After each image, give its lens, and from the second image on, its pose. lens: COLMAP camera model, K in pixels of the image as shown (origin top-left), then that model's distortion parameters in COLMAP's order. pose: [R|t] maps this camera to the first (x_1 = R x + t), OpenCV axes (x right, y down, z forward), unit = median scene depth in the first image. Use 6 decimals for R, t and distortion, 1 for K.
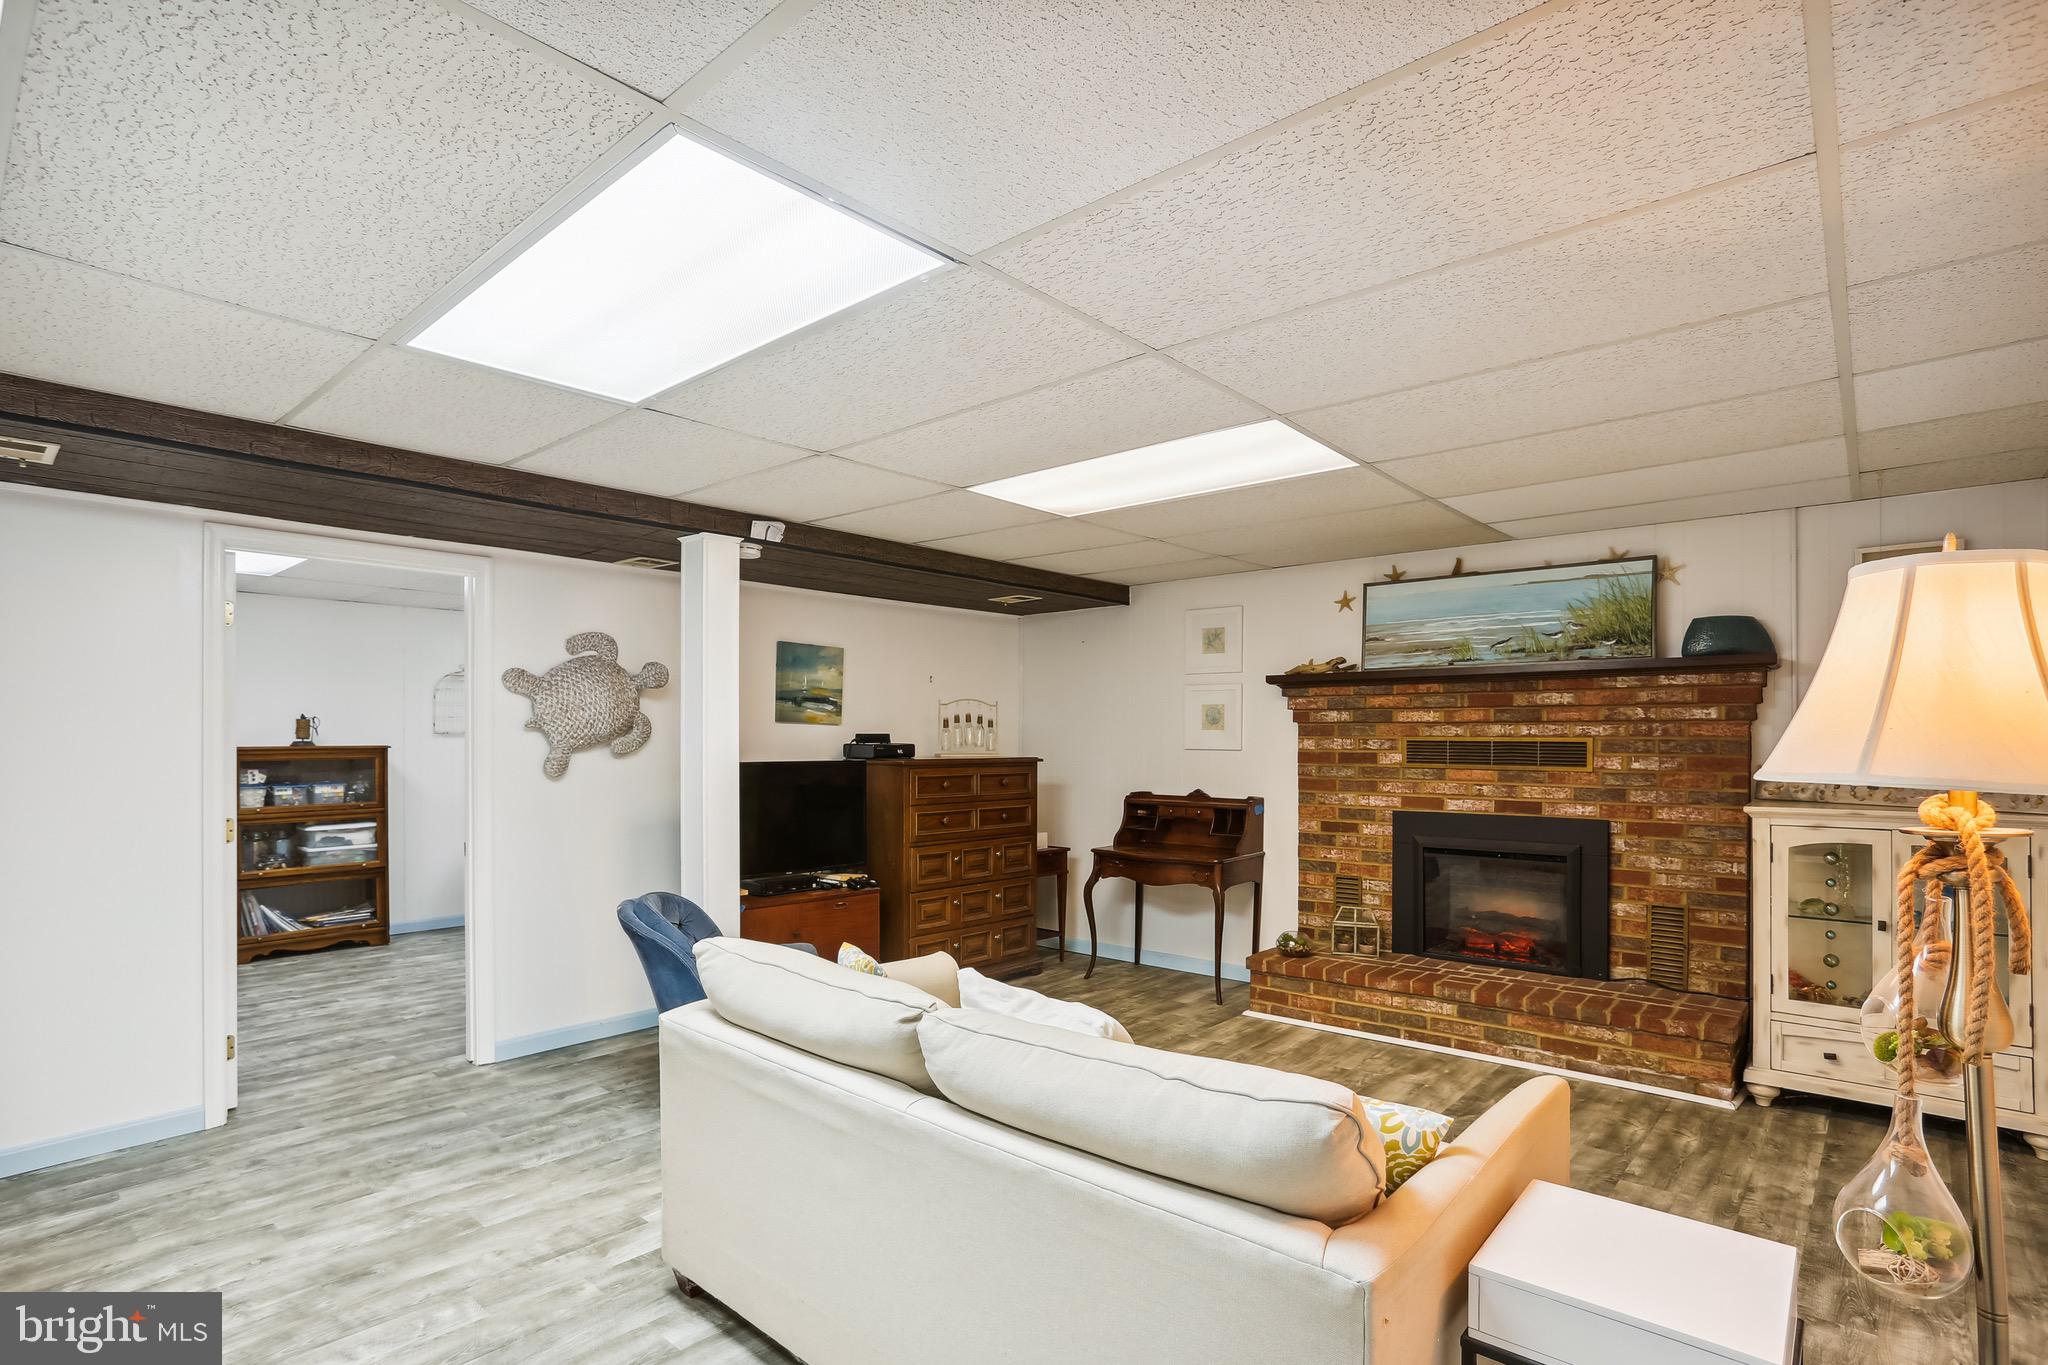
lens RADIAL K [[996.1, 0, 1014.1], [0, 996.1, 718.7], [0, 0, 1]] dist [-0.000178, 0.001295]
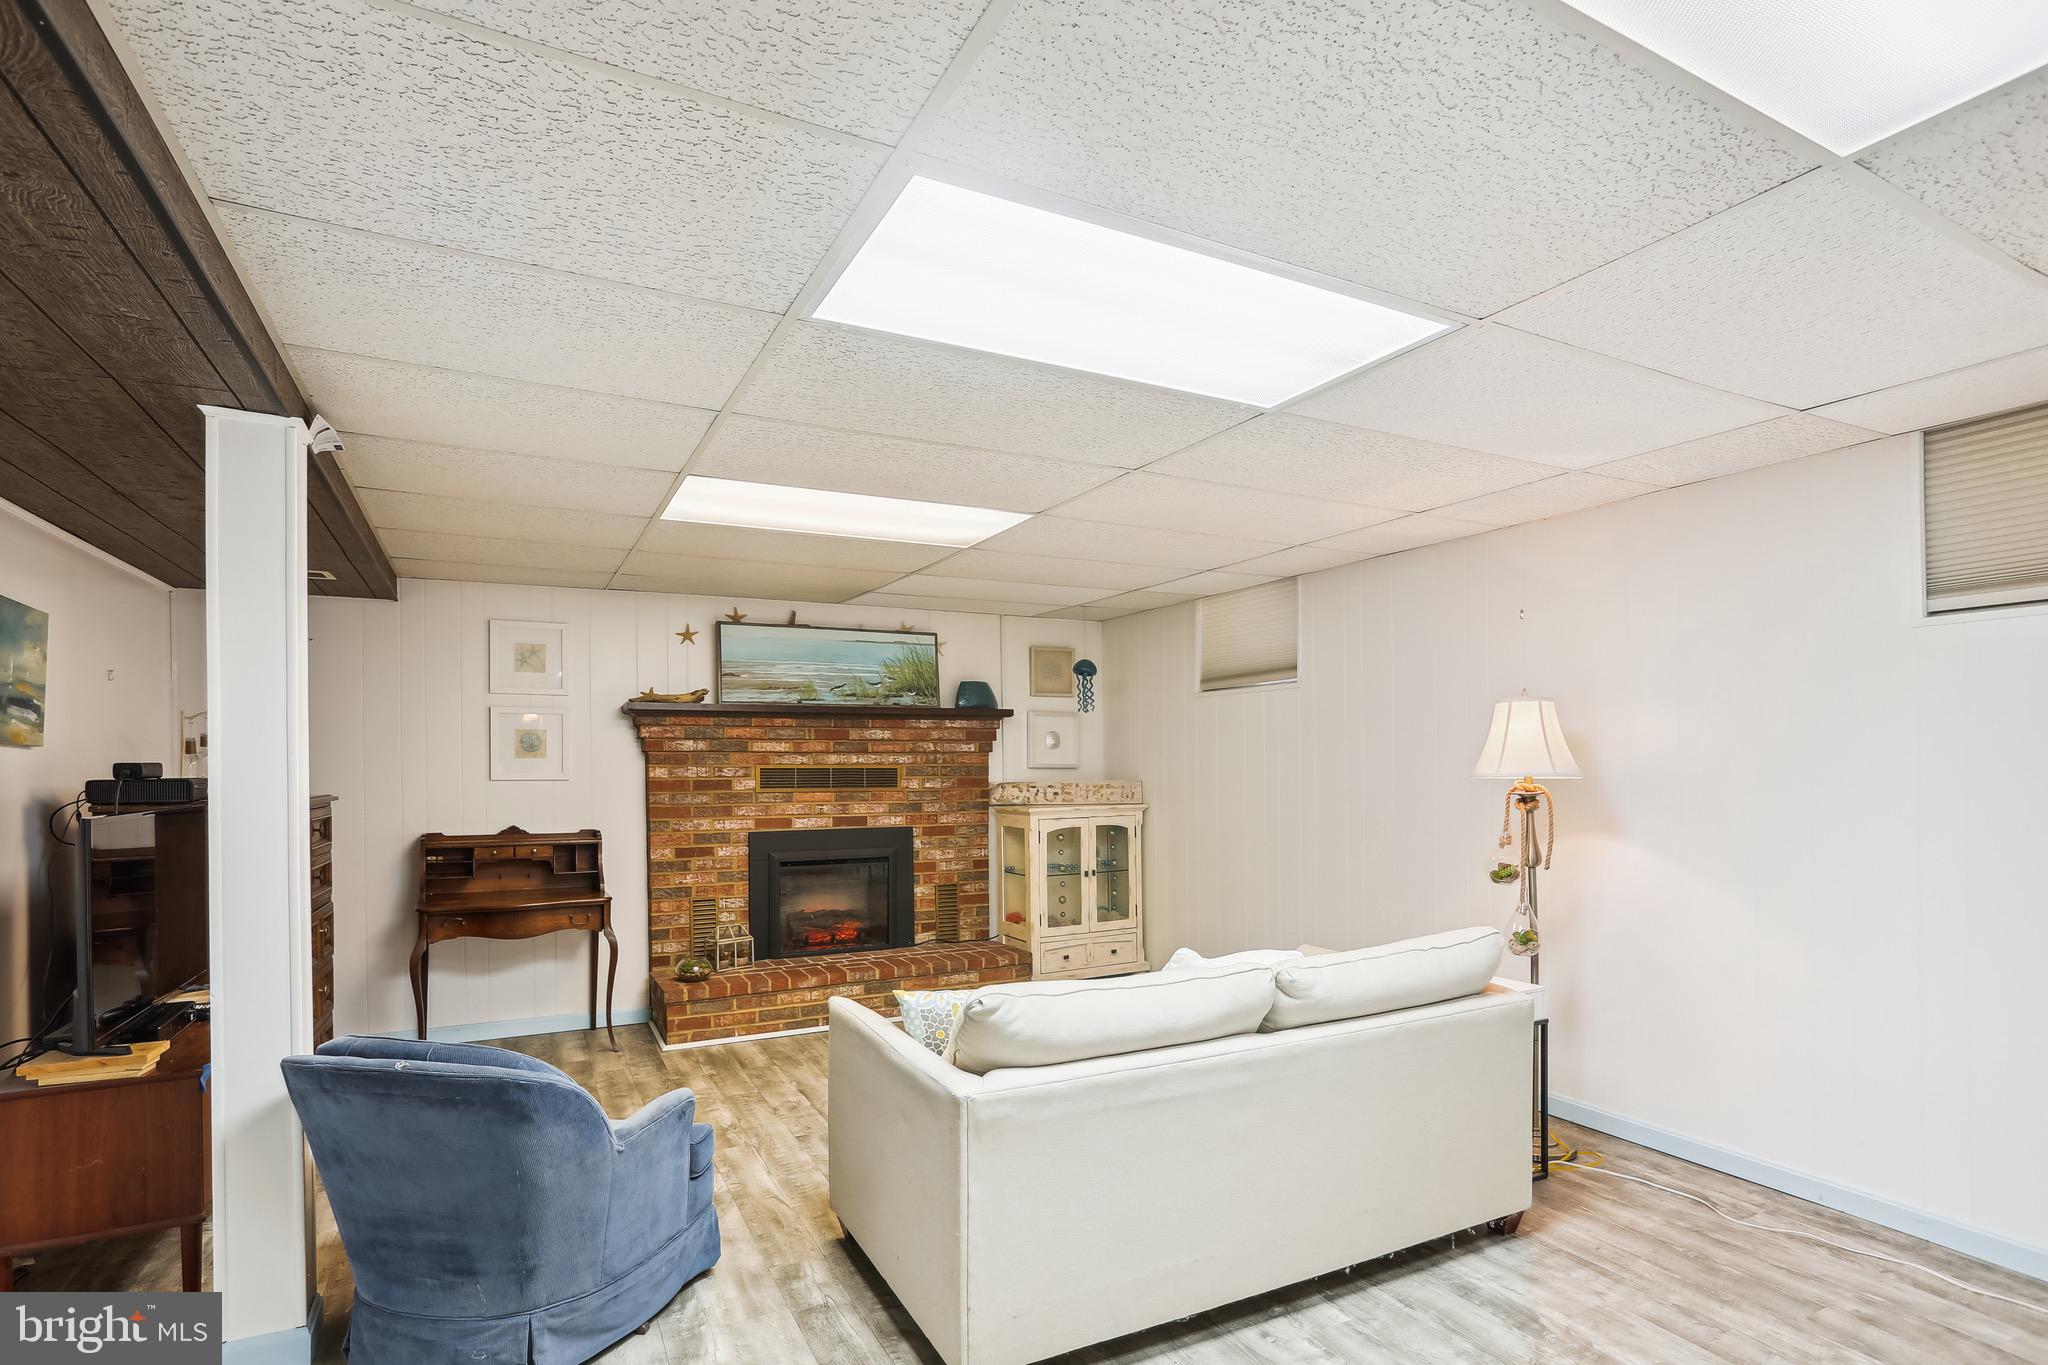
lens RADIAL K [[998.6, 0, 1022.9], [0, 998.6, 747.4], [0, 0, 1]] dist [-0.001645, 0.000210]
pose [[0.423326, 0.013390, 0.905878, -0.509606], [-0.011045, 0.999893, -0.009618, 0.006330], [-0.905910, -0.005934, 0.423429, 0.271491]]
